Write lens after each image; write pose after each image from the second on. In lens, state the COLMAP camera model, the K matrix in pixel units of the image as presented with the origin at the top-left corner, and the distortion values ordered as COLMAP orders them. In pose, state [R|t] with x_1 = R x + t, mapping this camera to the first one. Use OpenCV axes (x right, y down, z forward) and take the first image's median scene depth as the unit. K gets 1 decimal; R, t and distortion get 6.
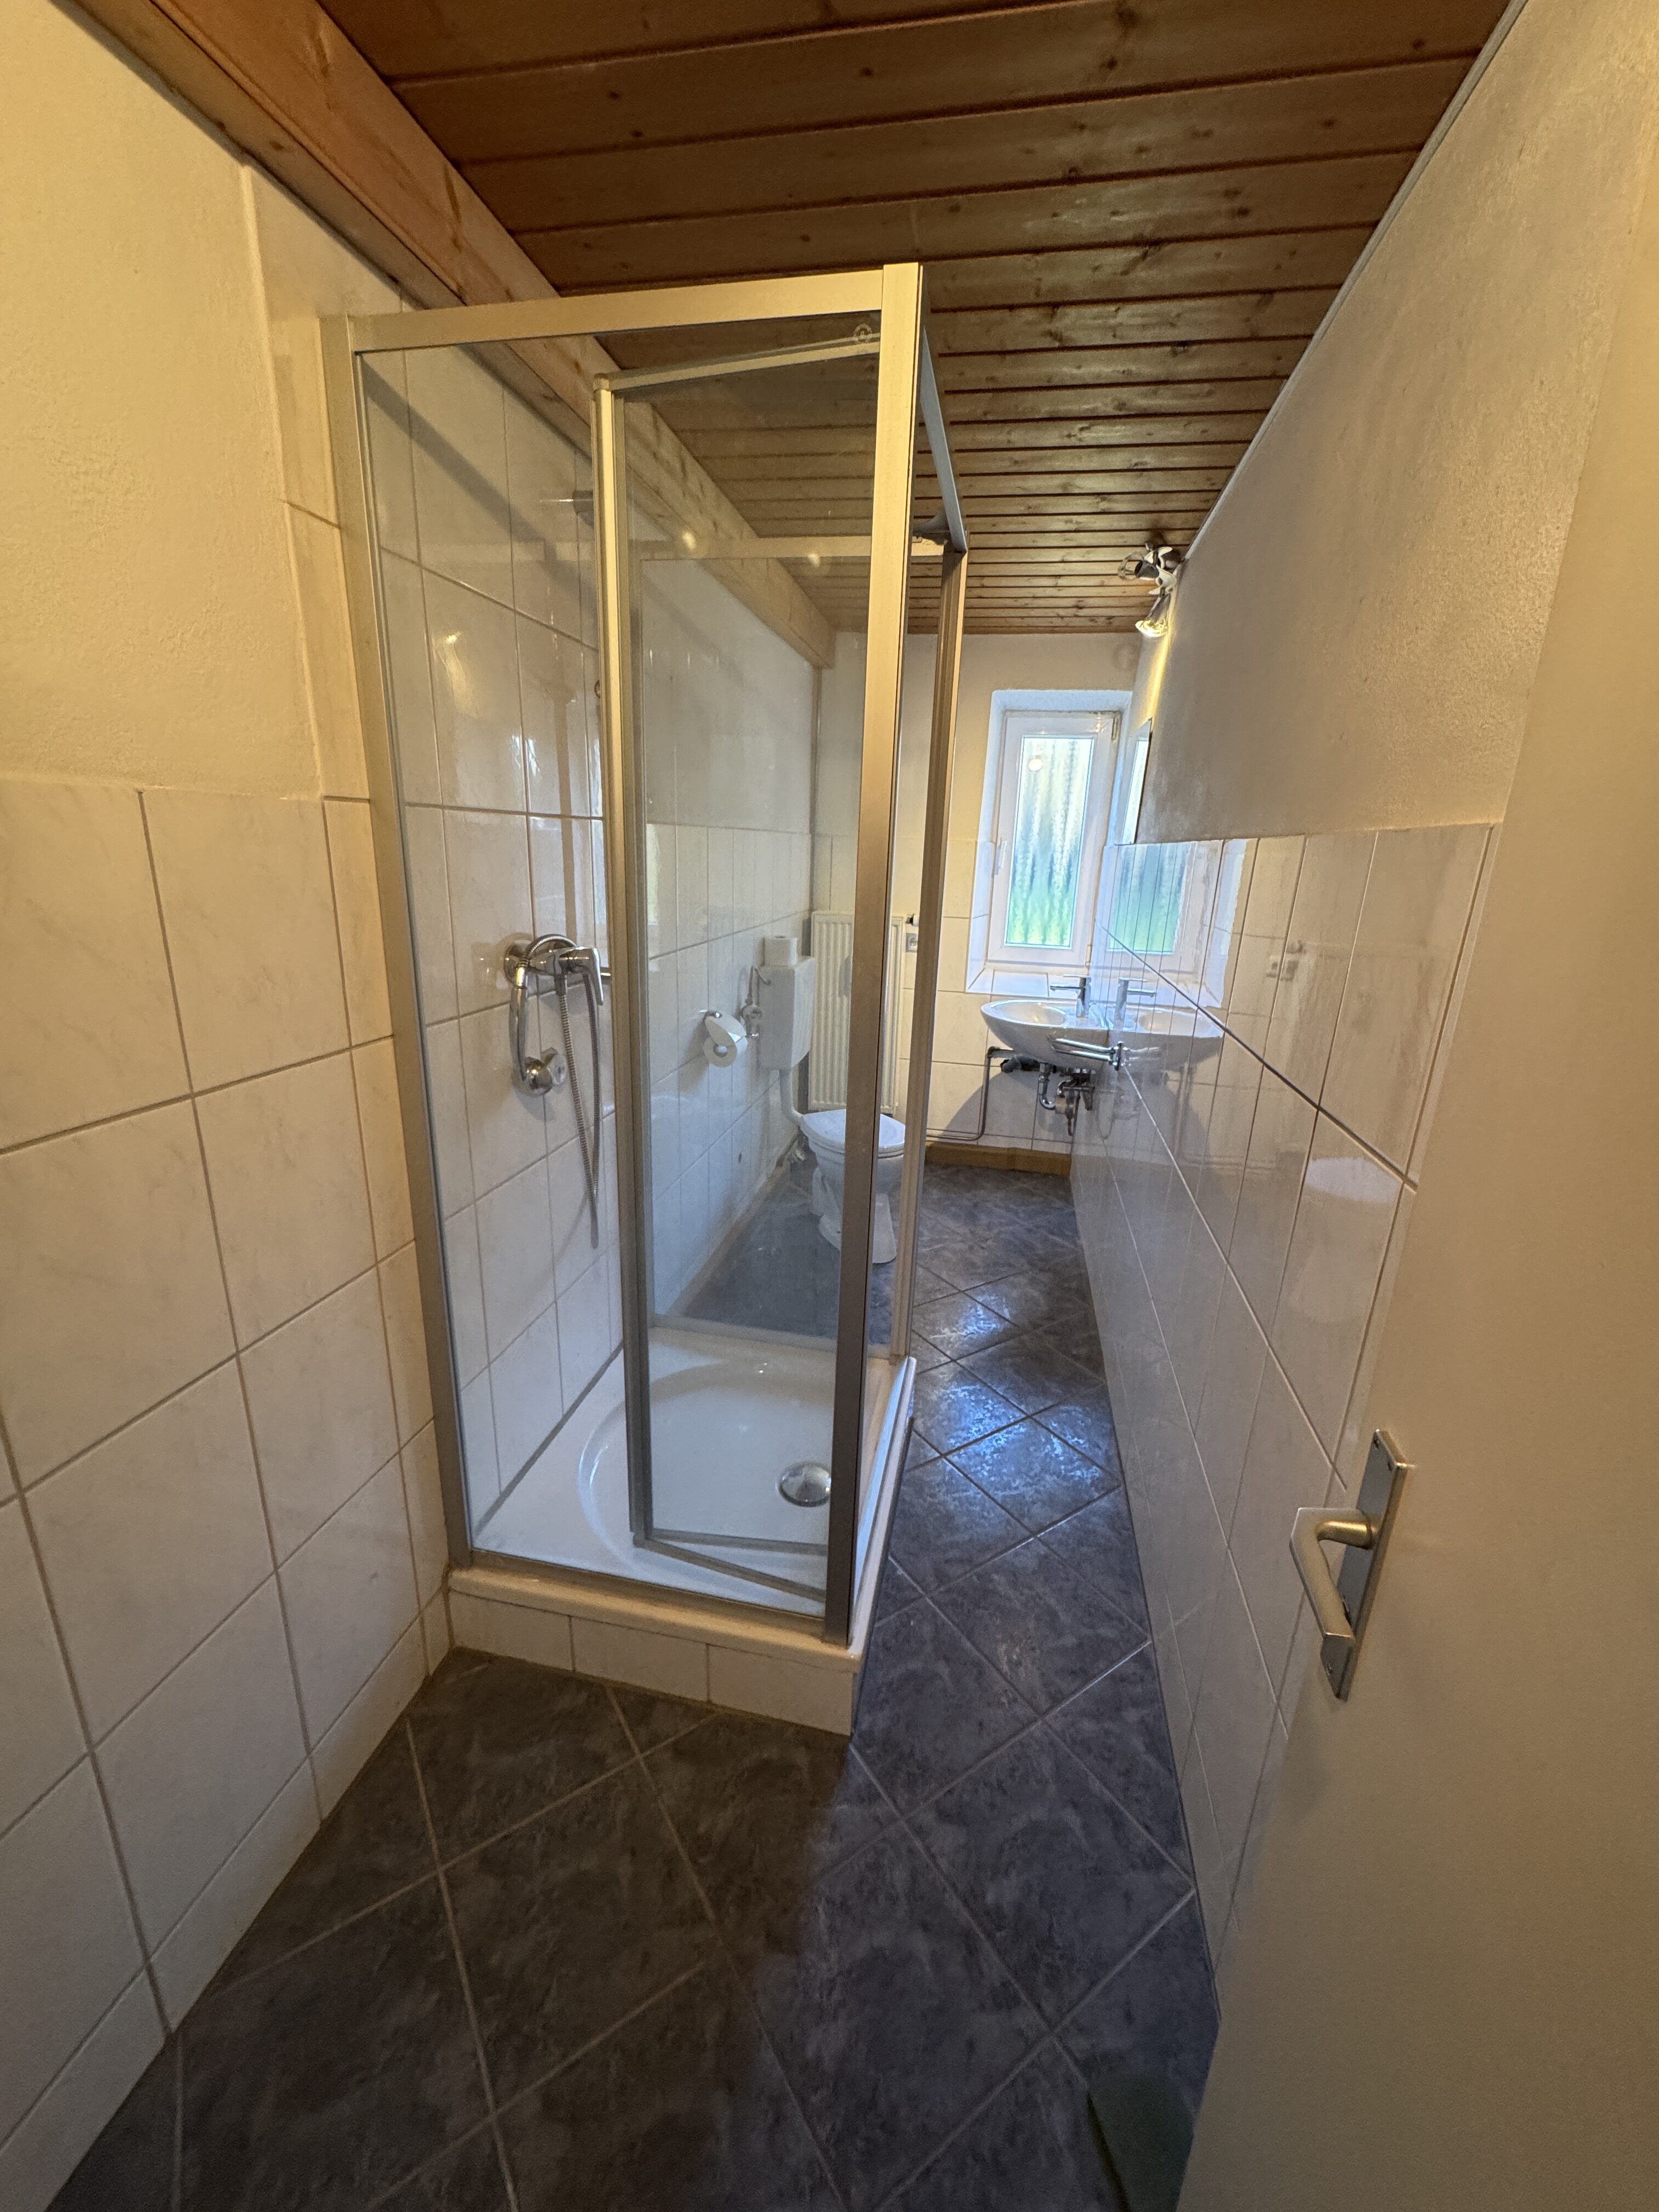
lens RADIAL K [[881.1, 0, 830.7], [0, 881.1, 1107.6], [0, 0, 1]] dist [0.000468, 0.000023]
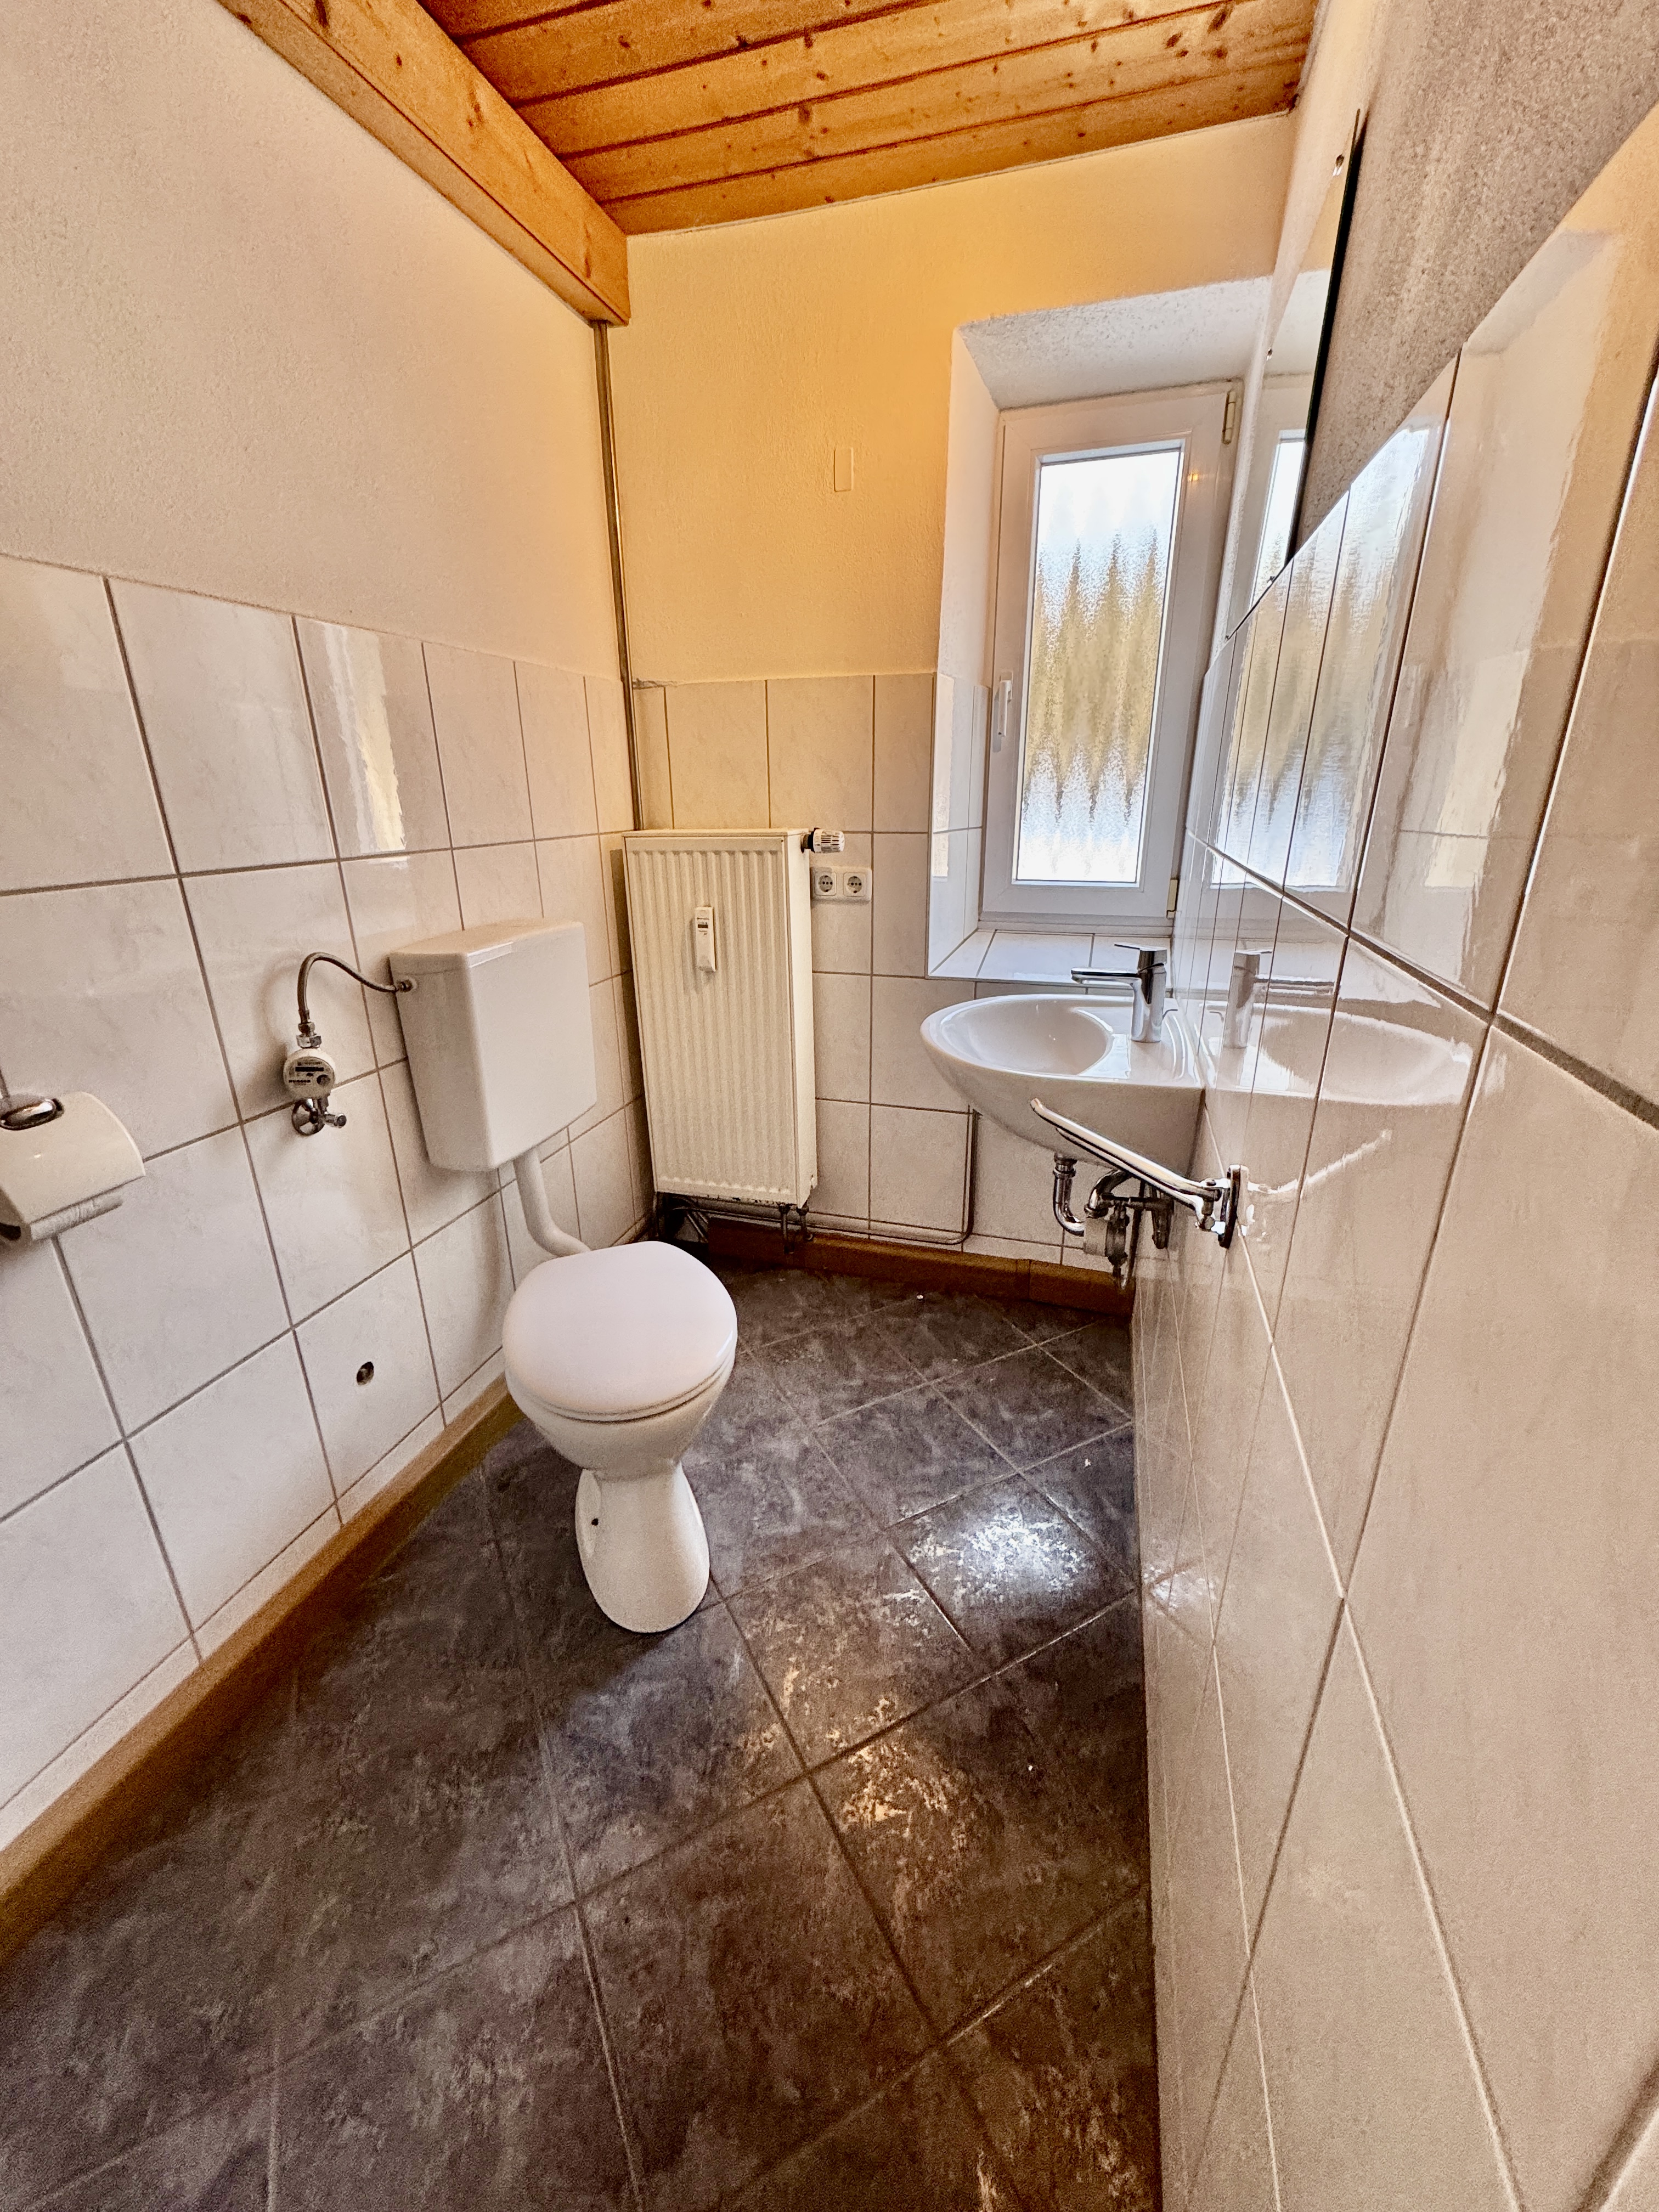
lens RADIAL K [[881.1, 0, 832.2], [0, 881.1, 1106.6], [0, 0, 1]] dist [0.000468, 0.000023]
pose [[0.994701, -0.000421, -0.102808, 0.143679], [0.006650, 0.998161, 0.060258, -0.085885], [0.102594, -0.060623, 0.992874, 0.447513]]
